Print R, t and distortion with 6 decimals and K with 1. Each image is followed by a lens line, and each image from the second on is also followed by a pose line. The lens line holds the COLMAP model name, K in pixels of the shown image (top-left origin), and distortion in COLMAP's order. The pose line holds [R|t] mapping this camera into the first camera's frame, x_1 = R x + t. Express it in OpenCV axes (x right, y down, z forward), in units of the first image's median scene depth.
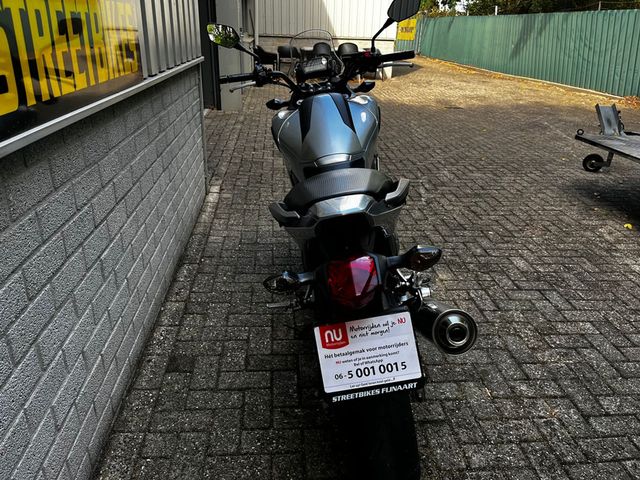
lens RADIAL K [[487.3, 0, 330.6], [0, 487.3, 245.3], [0, 0, 1]] dist [0.067793, -0.095358]
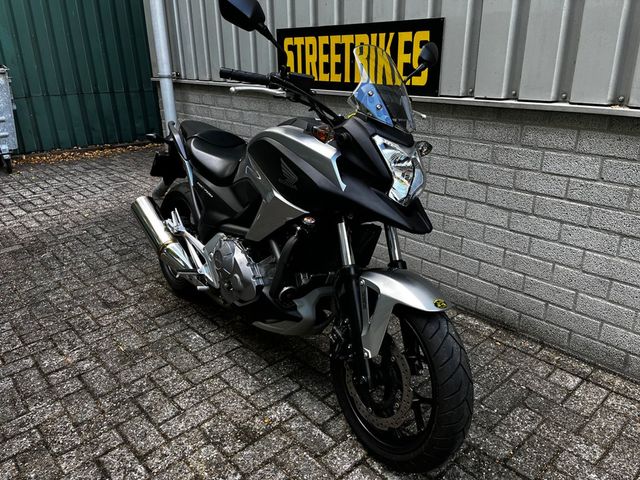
lens RADIAL K [[487.3, 0, 321.2], [0, 487.3, 241.0], [0, 0, 1]] dist [0.067793, -0.095358]
pose [[-0.810345, 0.184145, -0.556266, 0.404109], [-0.253594, 0.745606, 0.616248, -0.549529], [0.528234, 0.640440, -0.557500, 1.305152]]
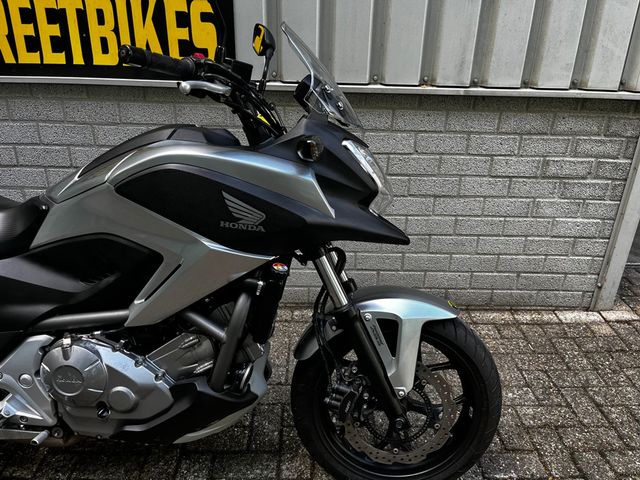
lens RADIAL K [[487.3, 0, 324.7], [0, 487.3, 244.3], [0, 0, 1]] dist [0.067793, -0.095358]
pose [[-0.078936, 0.366880, -0.926913, 0.469827], [-0.433020, 0.824895, 0.363376, -0.381501], [0.897921, 0.430056, 0.093753, 0.921944]]
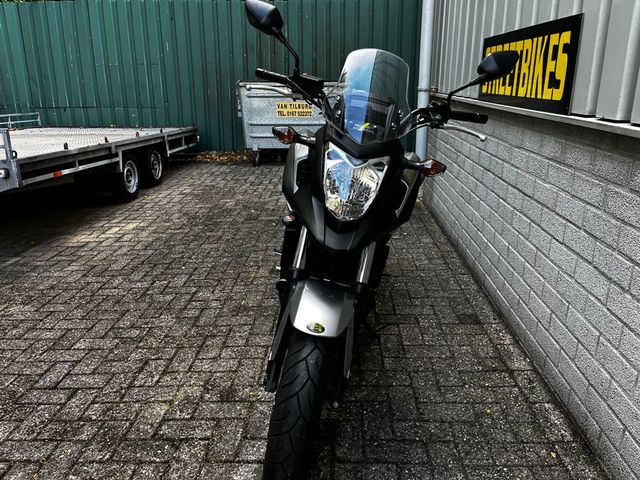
lens RADIAL K [[487.3, 0, 321.0], [0, 487.3, 244.8], [0, 0, 1]] dist [0.067793, -0.095358]
pose [[-0.988791, -0.072947, 0.130275, -0.060769], [0.035263, 0.733748, 0.678506, -0.594168], [-0.145084, 0.675494, -0.722951, 1.418594]]
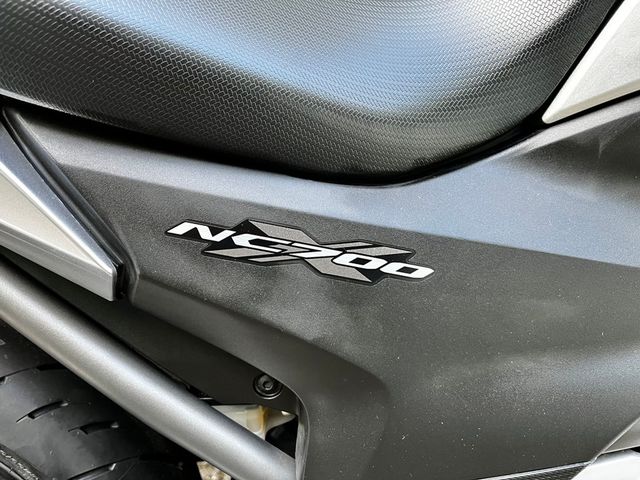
lens RADIAL K [[487.3, 0, 321.9], [0, 487.3, 238.0], [0, 0, 1]] dist [0.067793, -0.095358]
pose [[-0.021207, 0.449640, -0.892958, 0.169950], [-0.368932, 0.826603, 0.424989, -0.090019], [0.929214, 0.338454, 0.148357, 0.657460]]
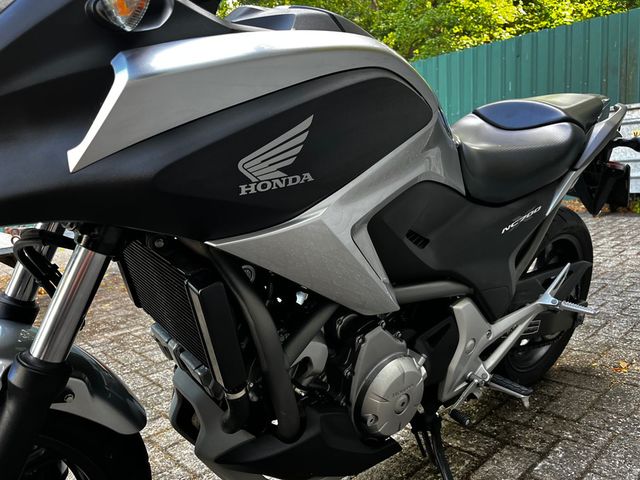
lens RADIAL K [[487.3, 0, 333.5], [0, 487.3, 244.9], [0, 0, 1]] dist [0.067793, -0.095358]
pose [[-0.605333, -0.110305, 0.788292, -0.283144], [0.376517, 0.832866, 0.405671, -0.235565], [-0.701290, 0.542371, -0.462630, 0.997184]]
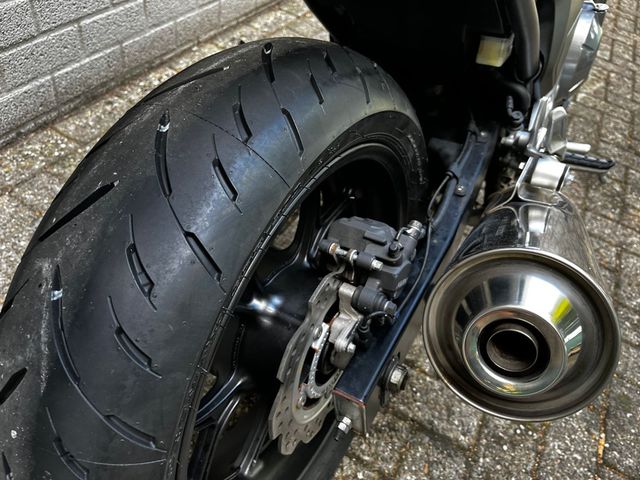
lens RADIAL K [[487.3, 0, 319.2], [0, 487.3, 244.0], [0, 0, 1]] dist [0.067793, -0.095358]
pose [[0.829633, 0.463599, -0.311104, 0.118056], [-0.339102, 0.861085, 0.378869, 0.041045], [0.443531, -0.208826, 0.871592, 0.394802]]
